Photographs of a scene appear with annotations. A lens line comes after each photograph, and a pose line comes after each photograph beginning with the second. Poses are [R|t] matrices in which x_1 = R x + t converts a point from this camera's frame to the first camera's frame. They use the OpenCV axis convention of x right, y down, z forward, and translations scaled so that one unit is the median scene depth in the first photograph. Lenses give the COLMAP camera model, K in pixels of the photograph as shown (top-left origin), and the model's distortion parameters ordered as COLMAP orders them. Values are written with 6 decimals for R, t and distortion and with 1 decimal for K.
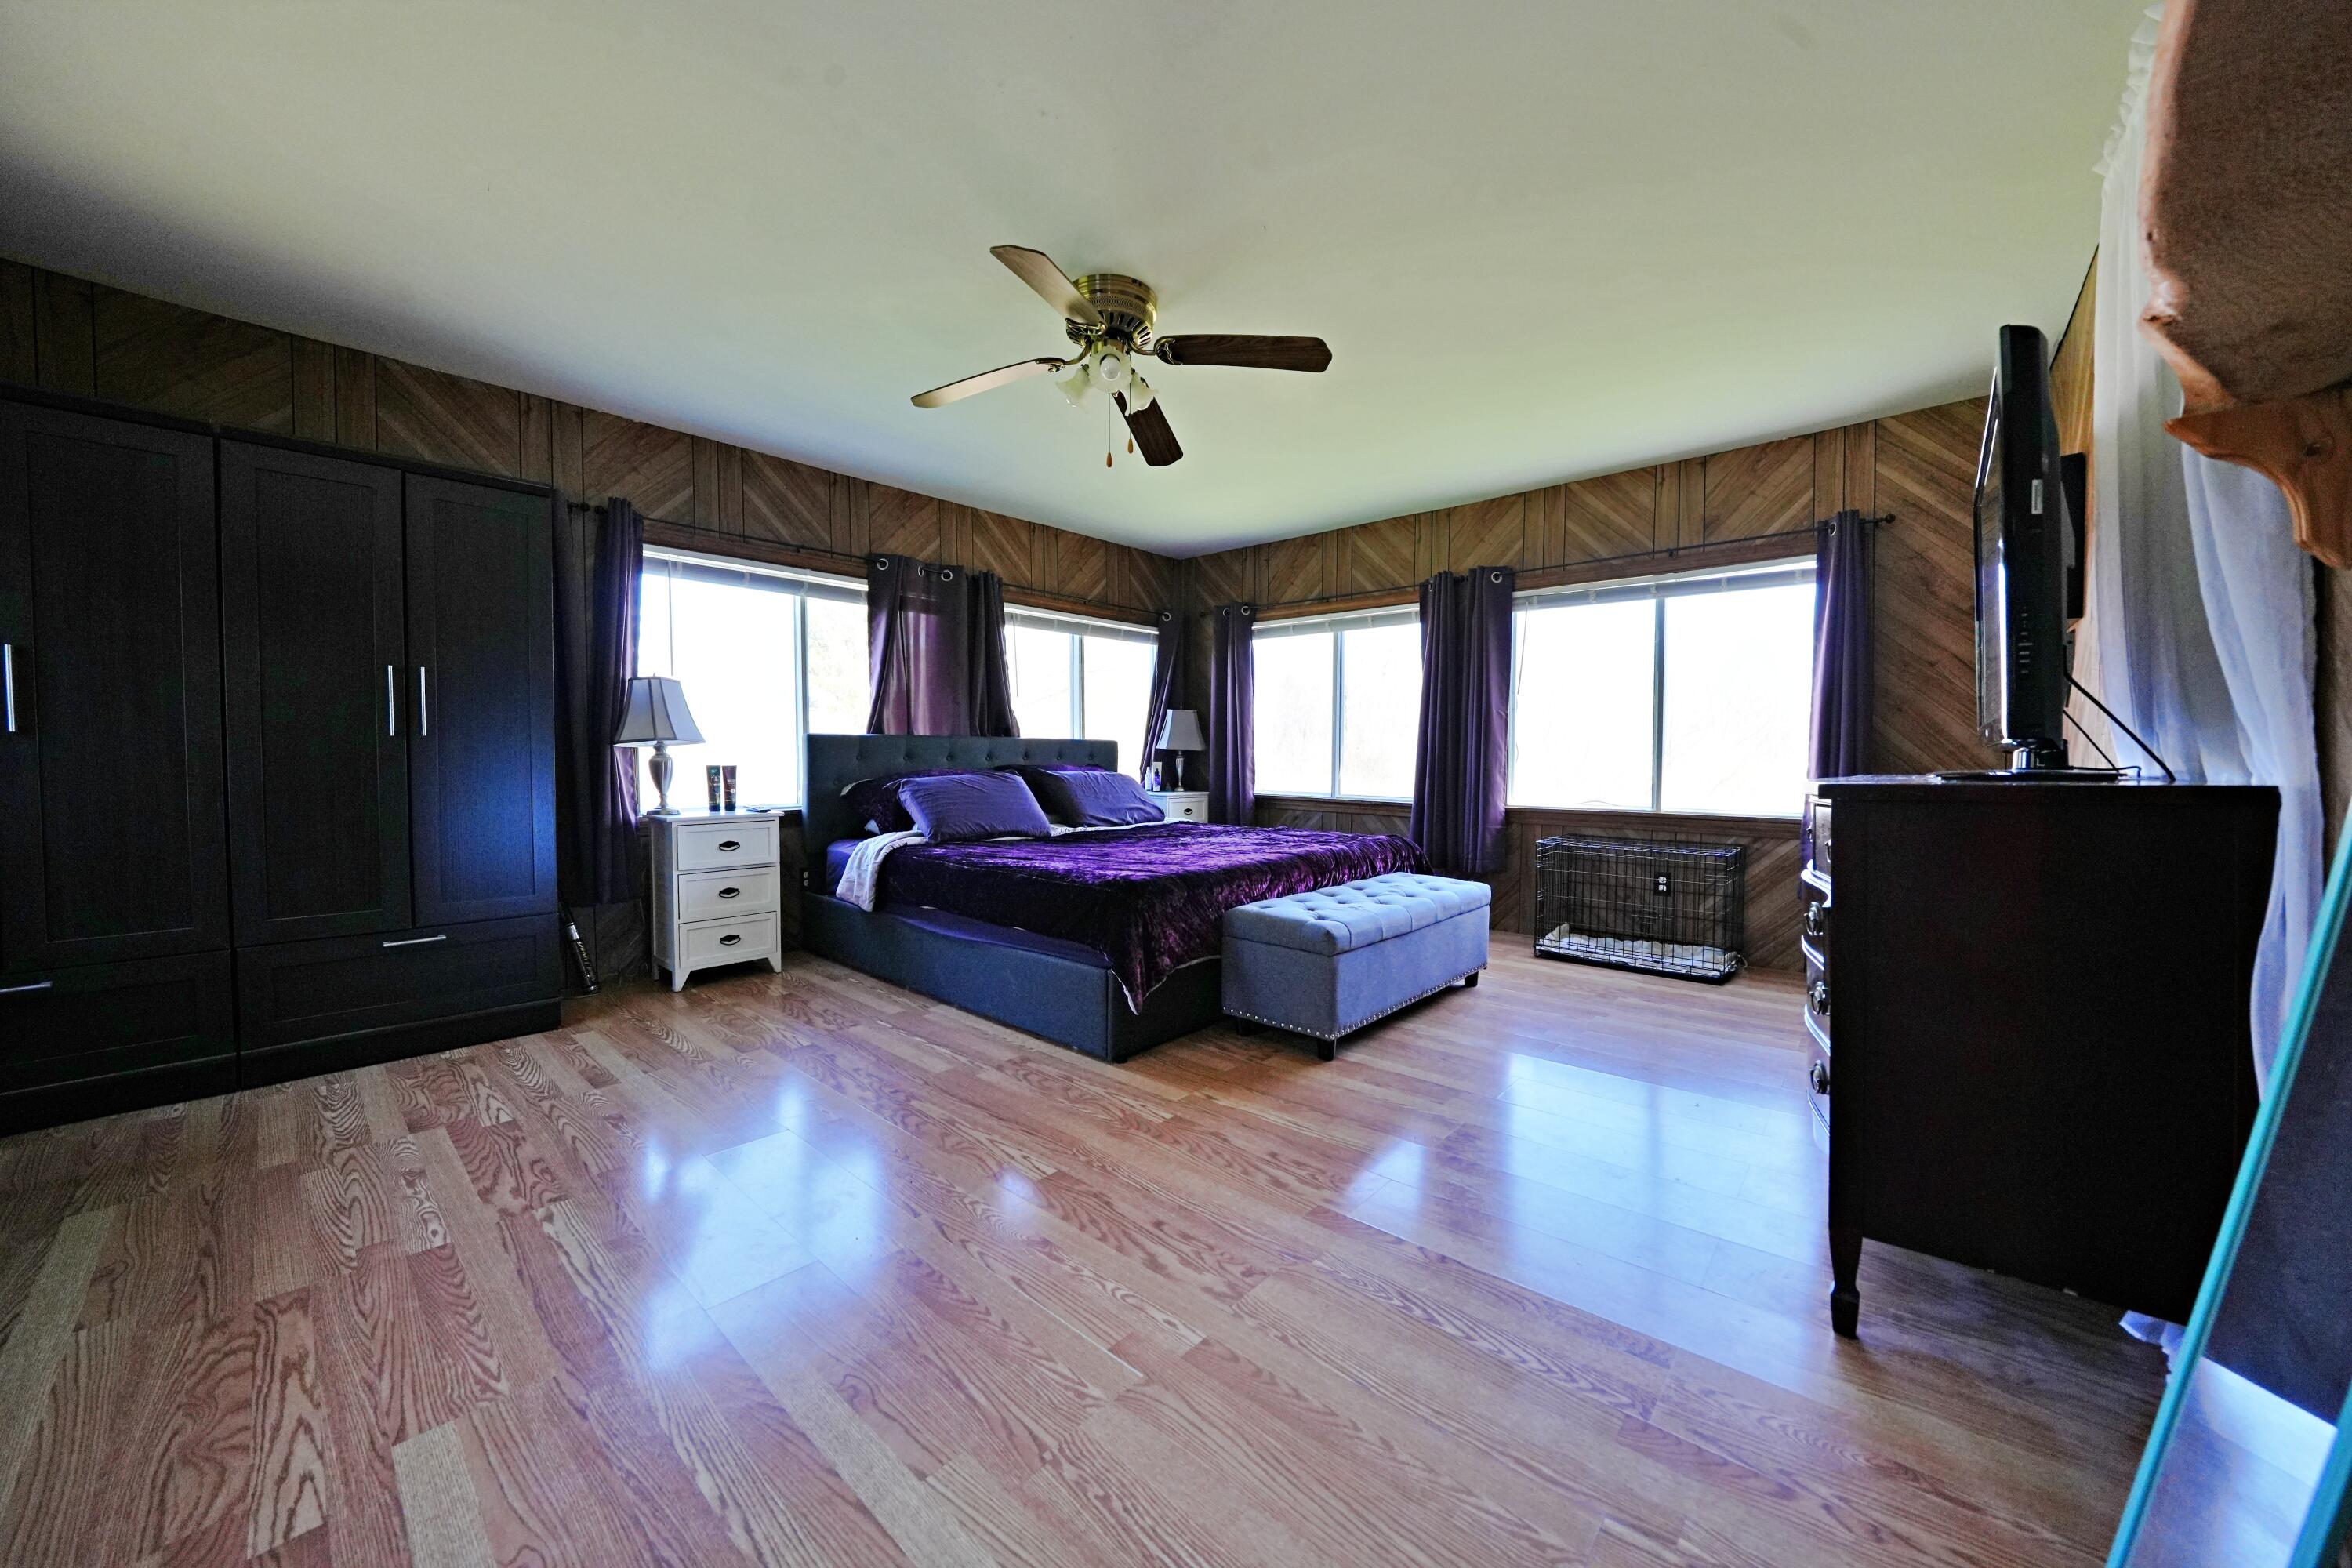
lens RADIAL K [[834.5, 0, 1173.0], [0, 834.5, 774.3], [0, 0, 1]] dist [-0.024957, 0.003797]
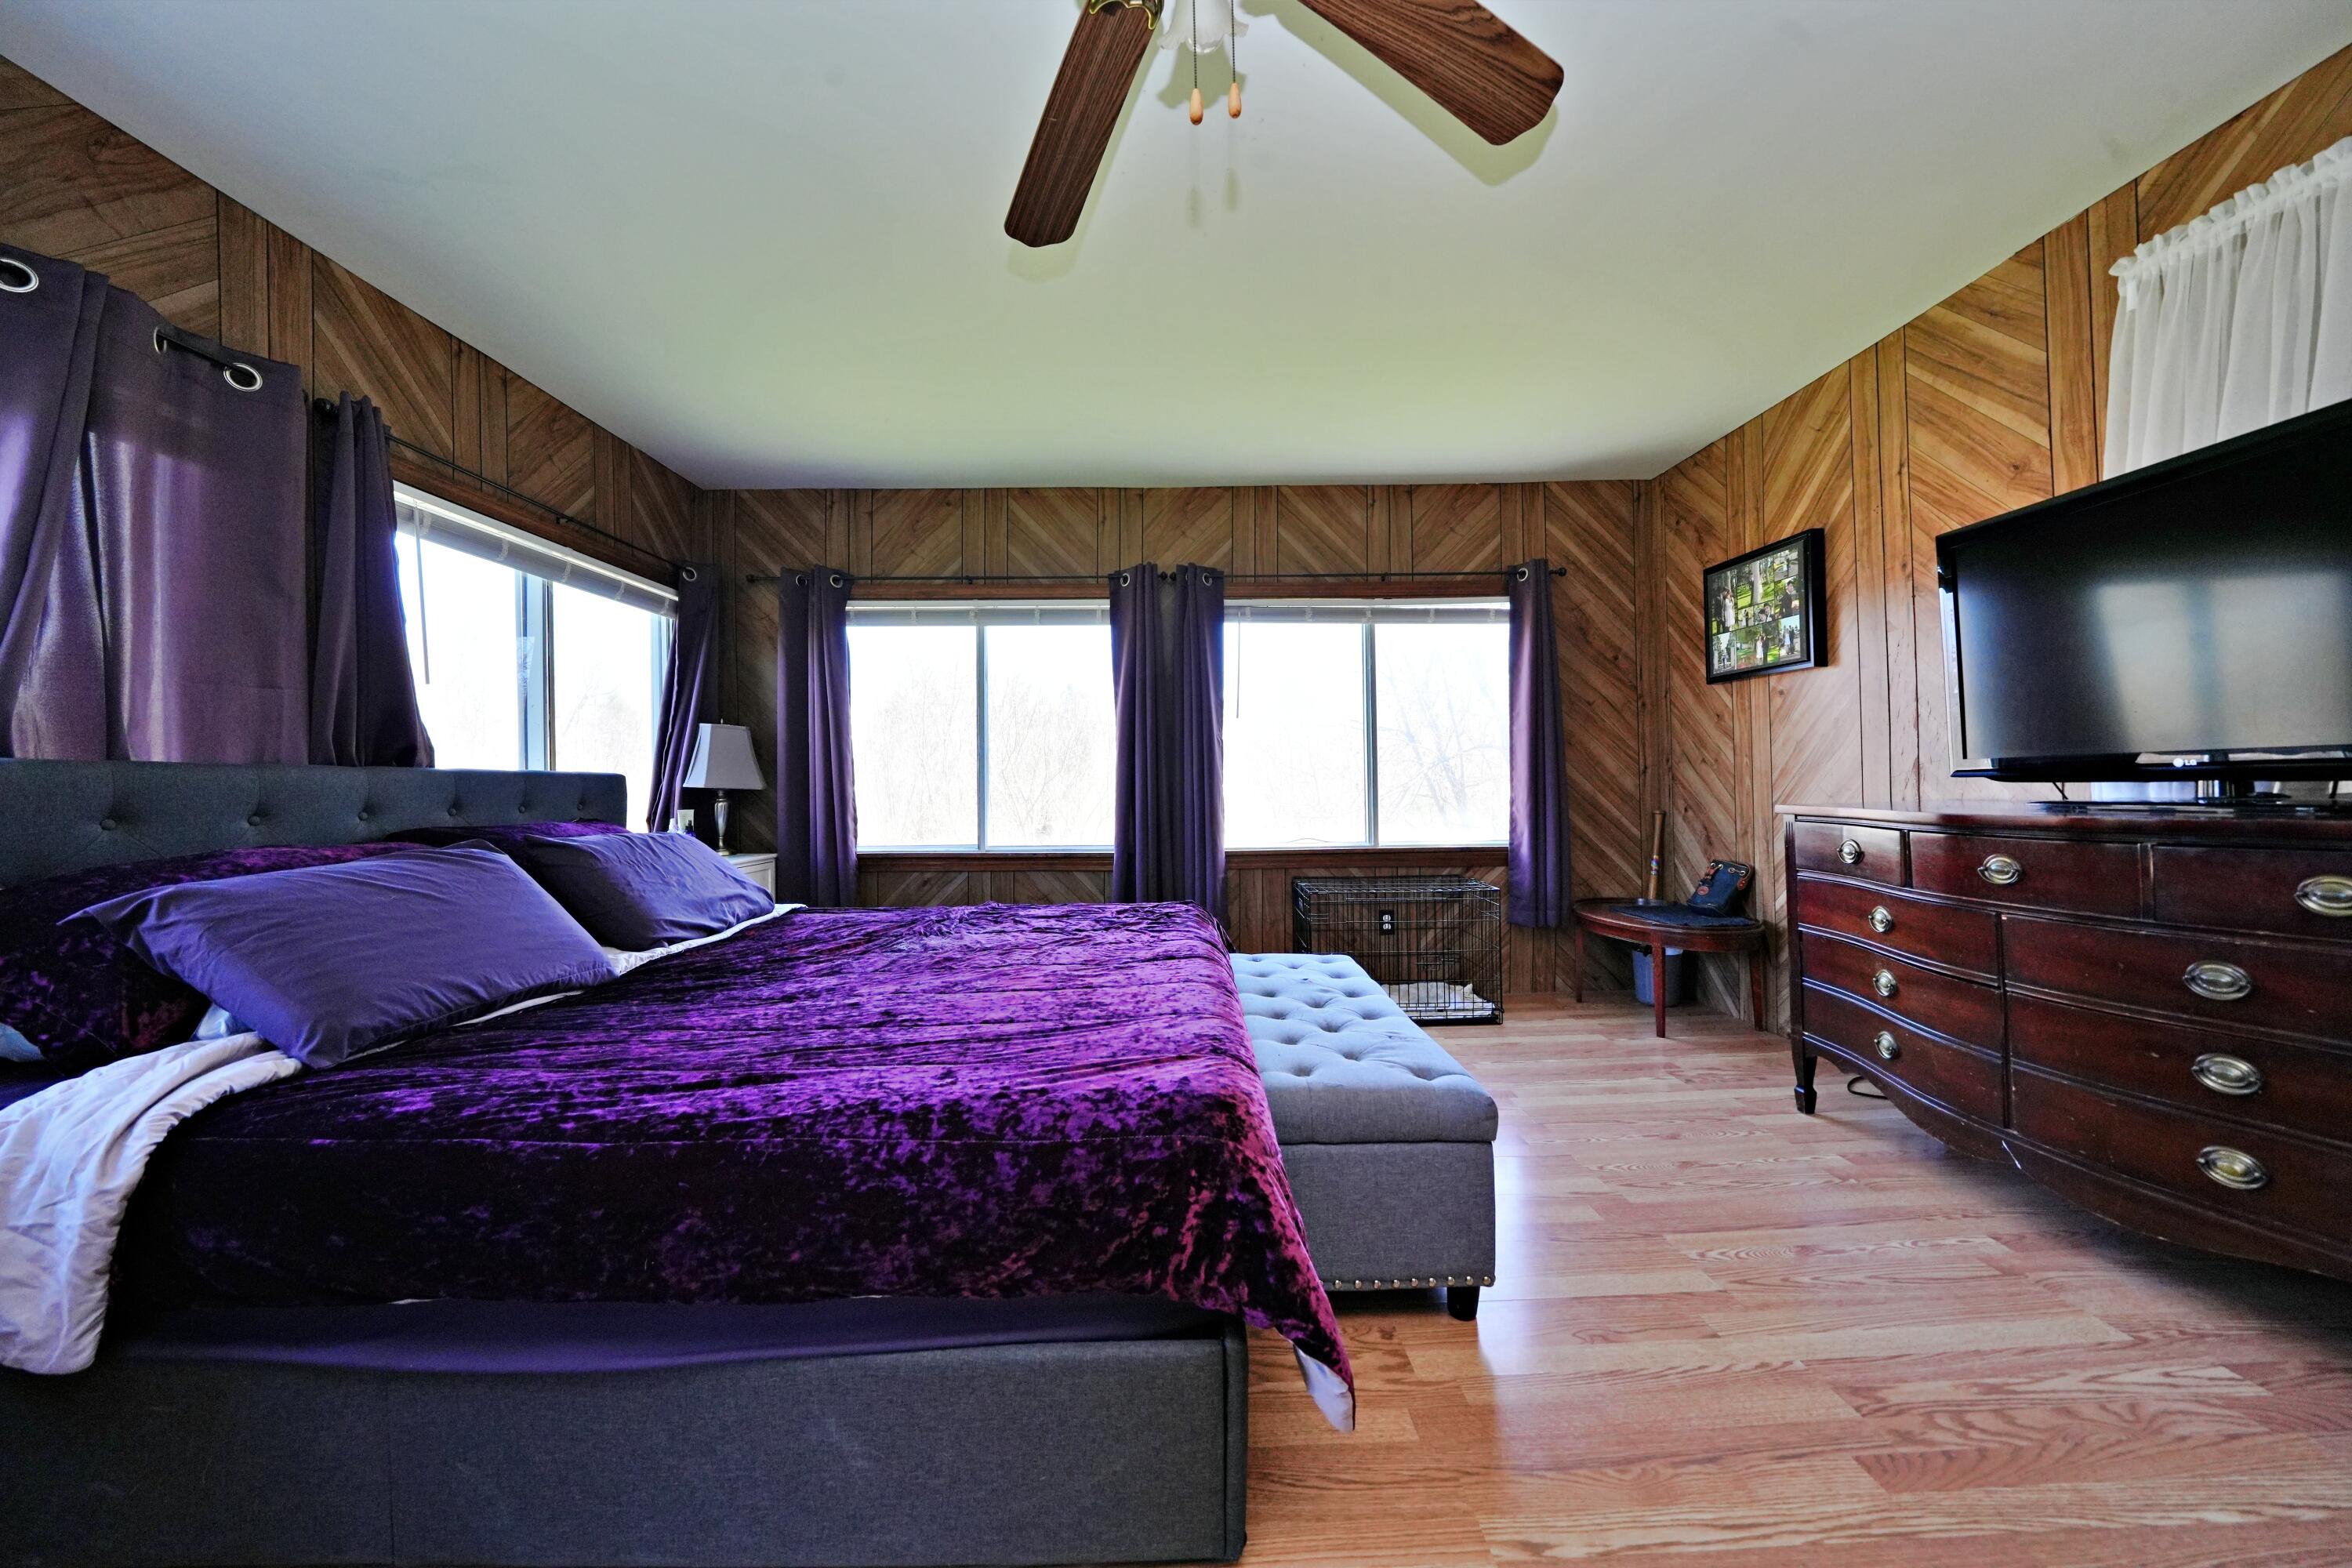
lens RADIAL K [[834.5, 0, 1173.0], [0, 834.5, 774.3], [0, 0, 1]] dist [-0.024957, 0.003797]
pose [[0.735377, -0.003677, 0.677648, -0.207688], [0.029788, 0.999194, -0.026905, -0.016995], [-0.677003, 0.039971, 0.734894, 0.401318]]
